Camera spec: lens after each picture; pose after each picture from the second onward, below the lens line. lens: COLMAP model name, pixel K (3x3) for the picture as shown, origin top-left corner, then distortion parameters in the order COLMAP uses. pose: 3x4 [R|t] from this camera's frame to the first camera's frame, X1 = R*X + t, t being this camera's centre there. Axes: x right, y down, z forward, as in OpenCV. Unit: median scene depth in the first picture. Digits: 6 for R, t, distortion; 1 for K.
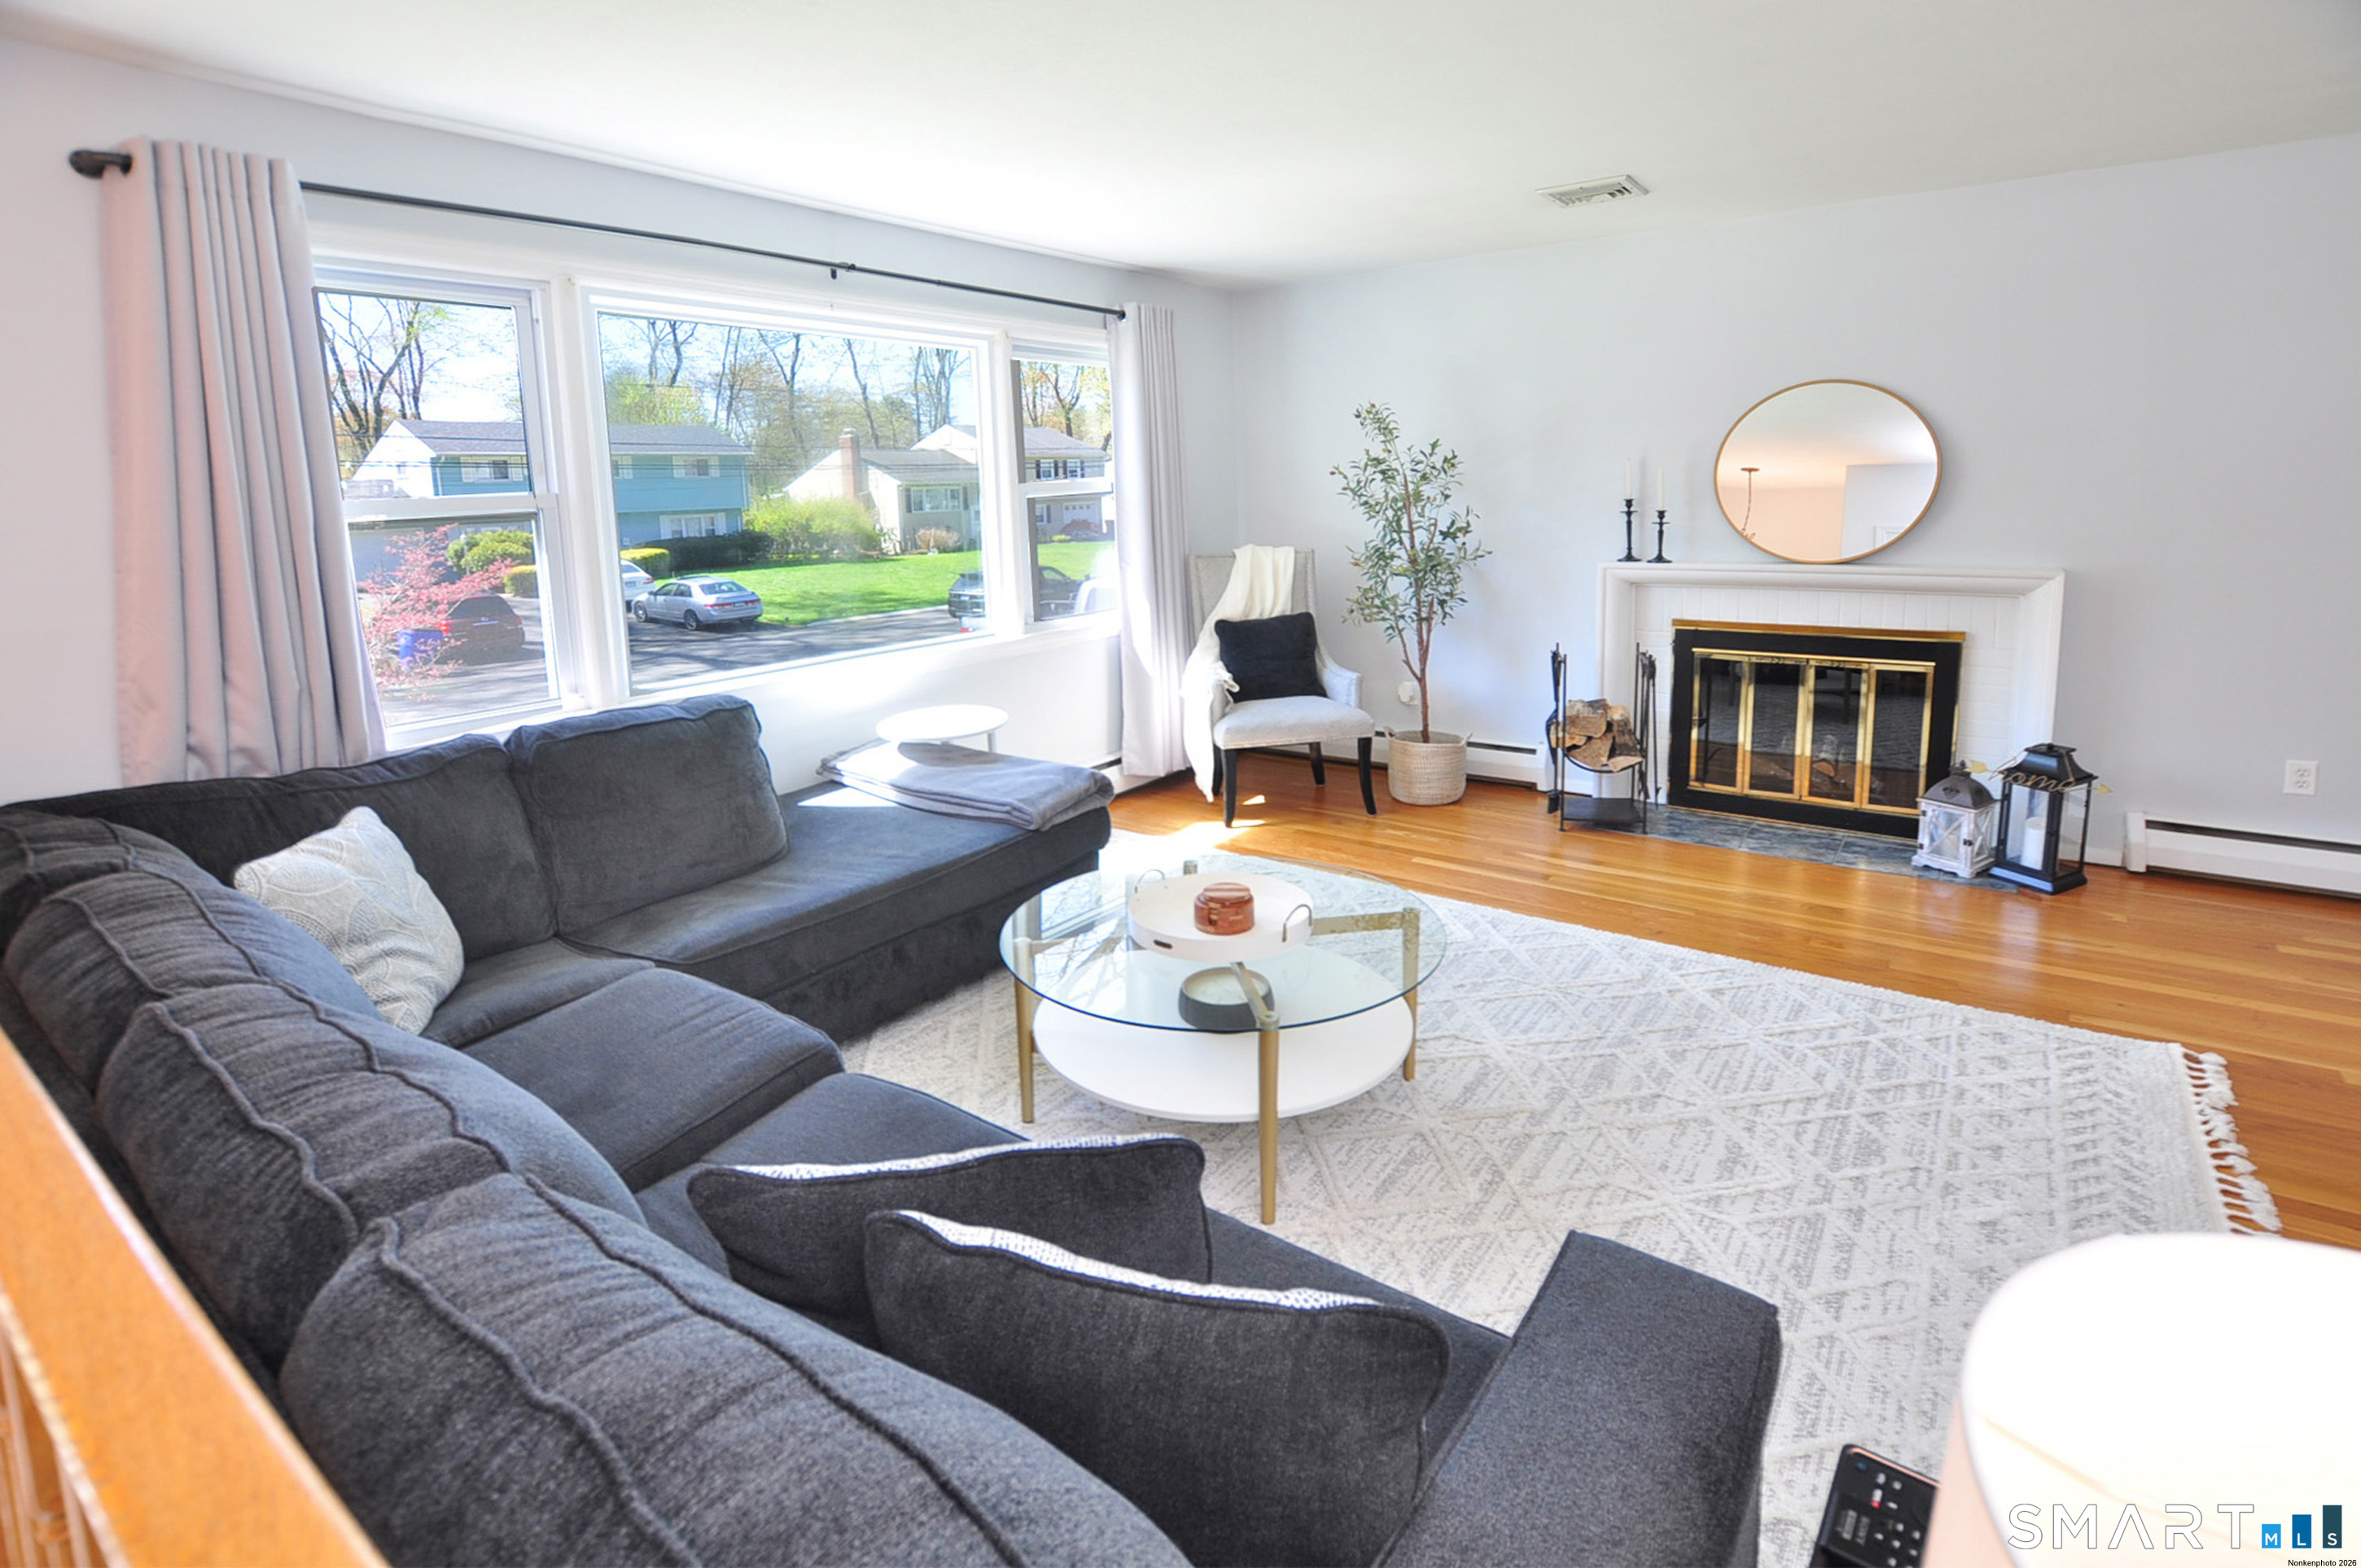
lens RADIAL K [[1065.1, 0, 1225.0], [0, 1065.1, 624.8], [0, 0, 1]] dist [-0.015047, 0.000152]
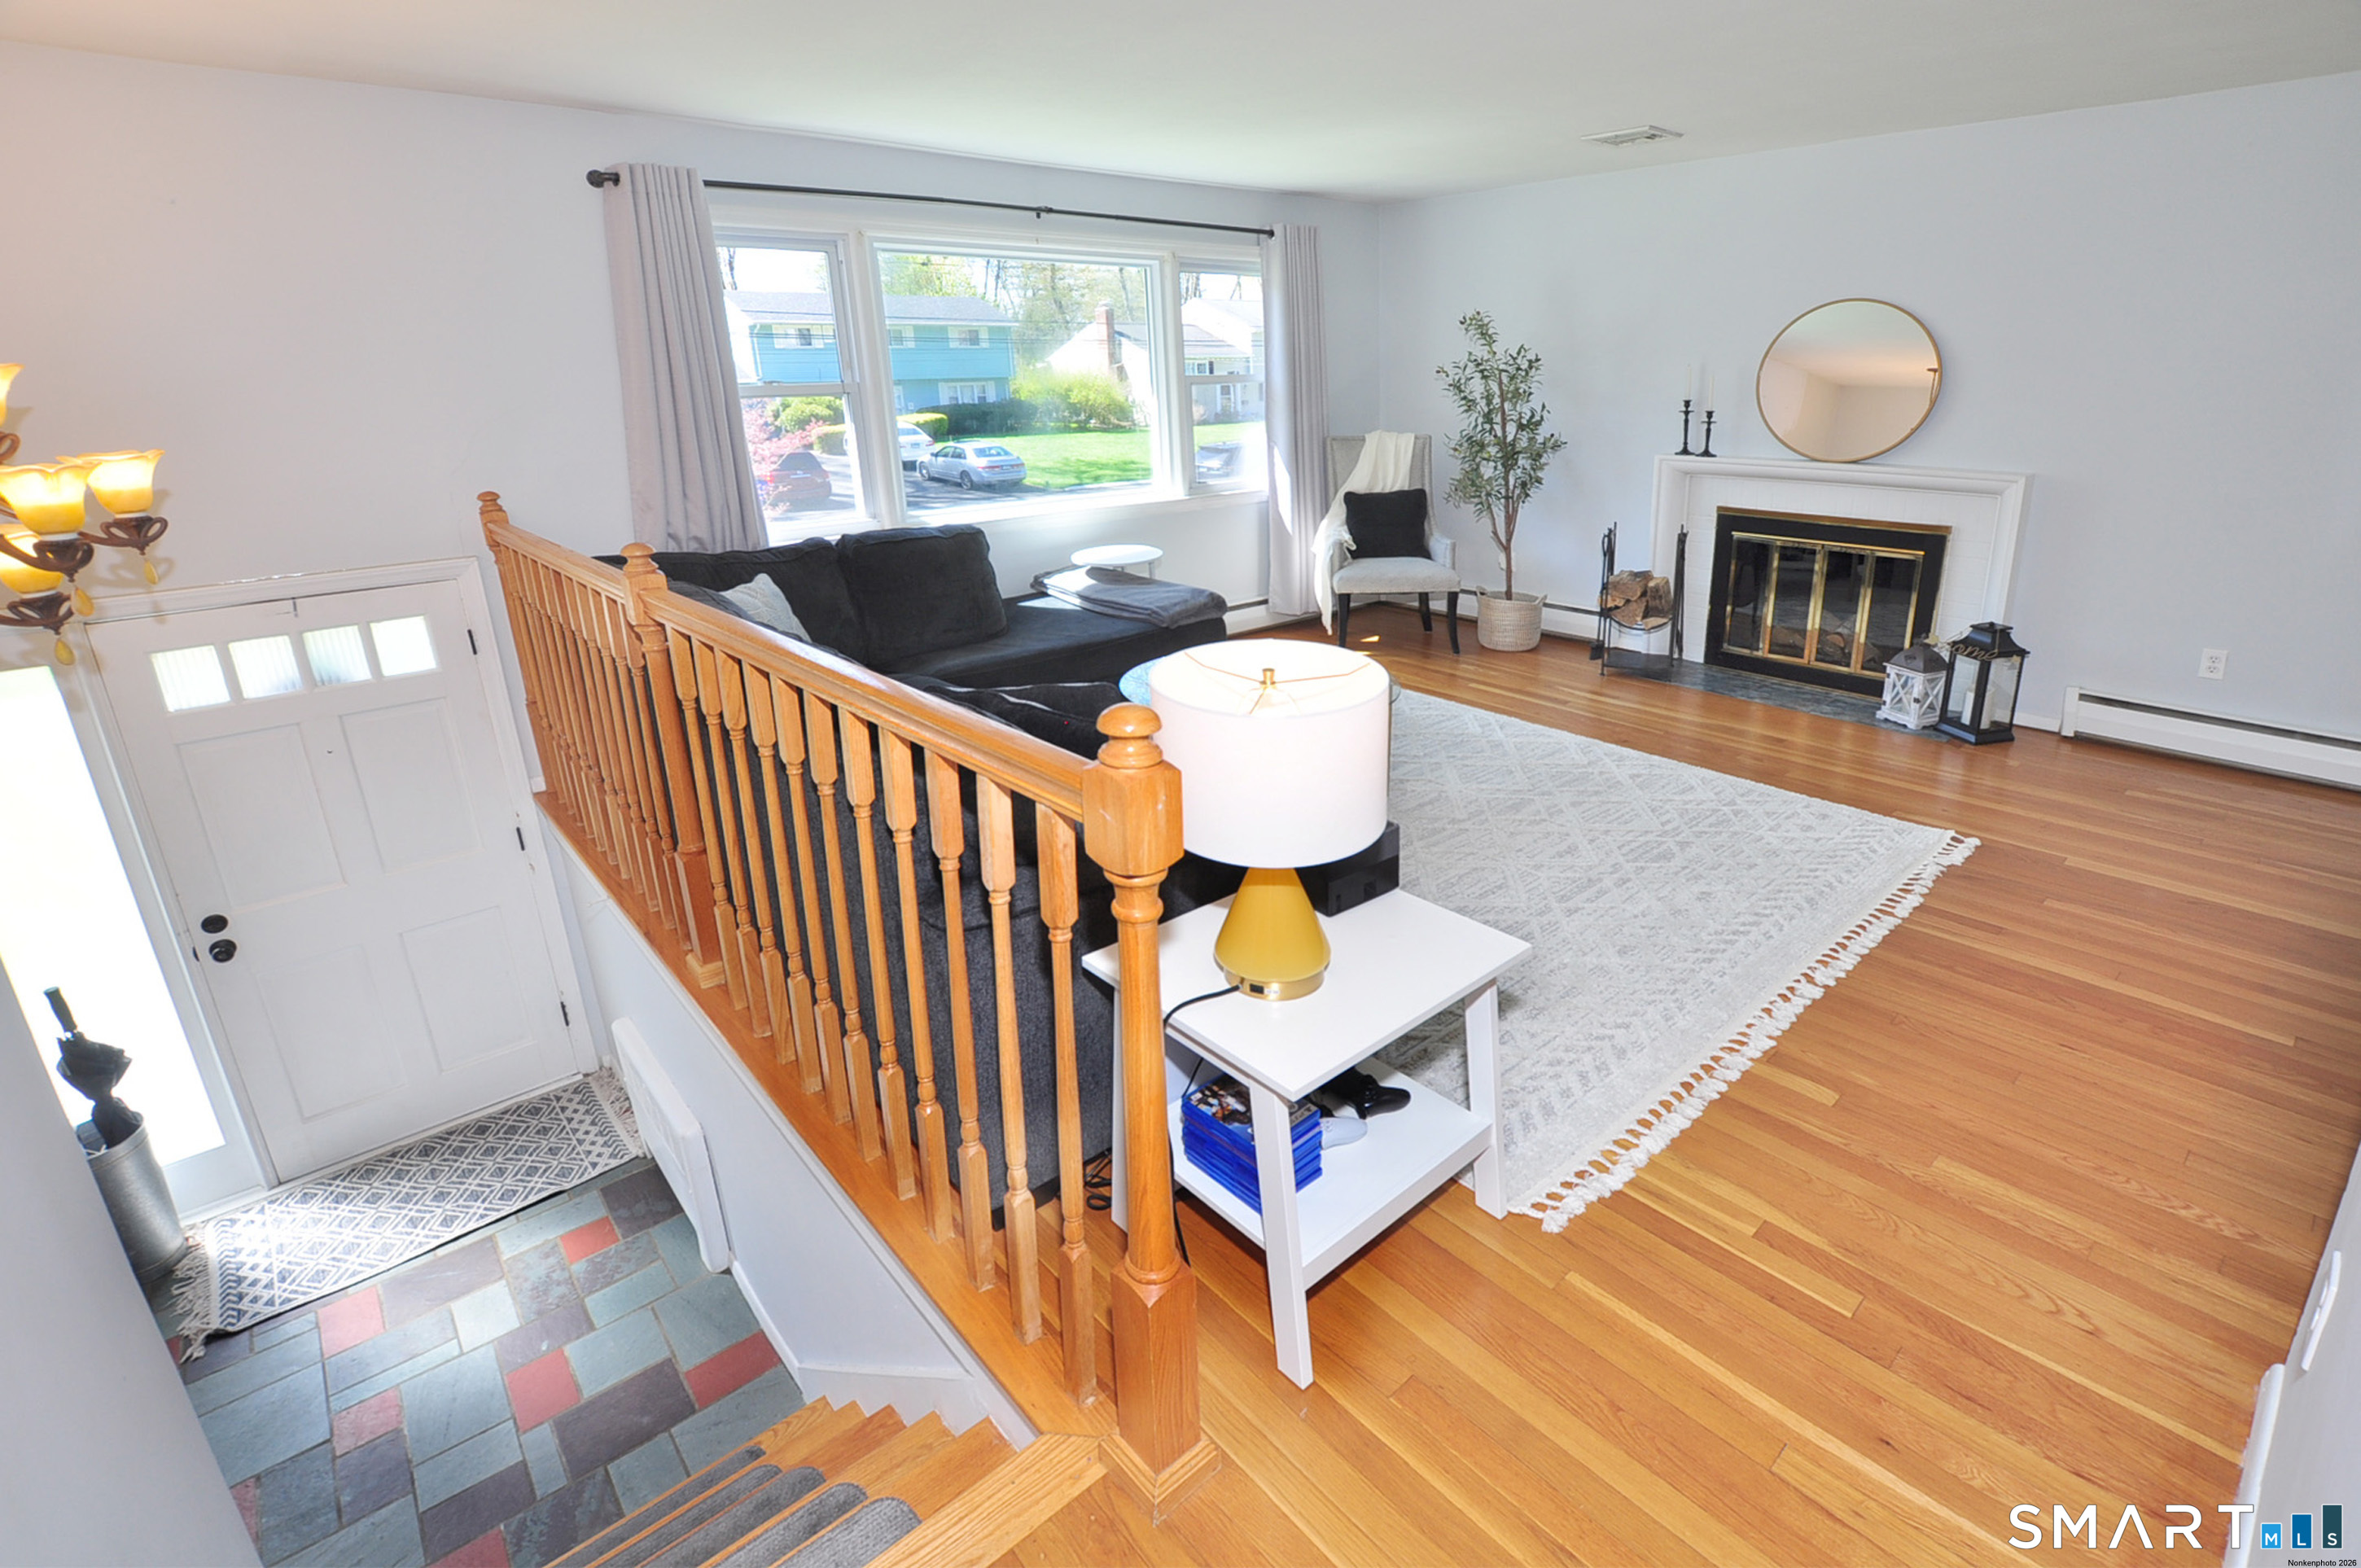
lens RADIAL K [[1099.8, 0, 1302.4], [0, 1099.8, 740.8], [0, 0, 1]] dist [0.002425, -0.014911]
pose [[0.982147, 0.080045, -0.170233, 0.201314], [-0.043216, 0.976756, 0.209951, 0.013232], [0.183081, -0.198847, 0.962778, -0.333823]]
